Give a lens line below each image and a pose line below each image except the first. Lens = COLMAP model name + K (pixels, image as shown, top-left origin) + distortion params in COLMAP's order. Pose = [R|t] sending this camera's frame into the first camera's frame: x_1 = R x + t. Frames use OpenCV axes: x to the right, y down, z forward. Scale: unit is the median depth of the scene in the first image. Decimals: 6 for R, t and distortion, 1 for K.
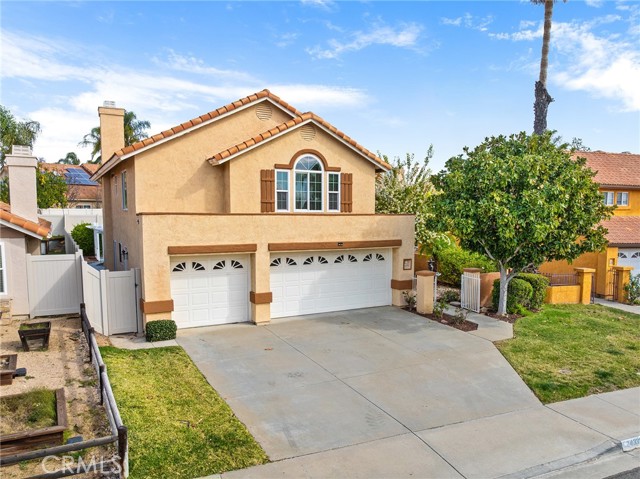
lens RADIAL K [[453.5, 0, 316.7], [0, 453.5, 233.9], [0, 0, 1]] dist [-0.039306, 0.010835]
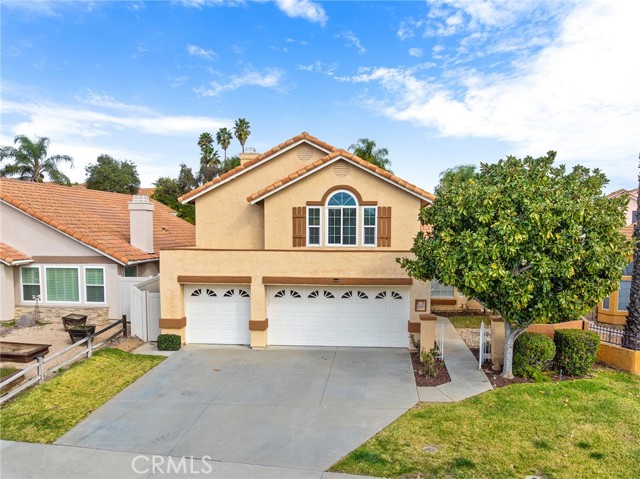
lens RADIAL K [[453.5, 0, 315.4], [0, 453.5, 245.3], [0, 0, 1]] dist [-0.039306, 0.010835]
pose [[0.854688, 0.007422, -0.519088, 0.497372], [-0.027150, 0.999169, -0.030417, -0.020323], [0.518431, 0.040090, 0.854179, 0.111960]]
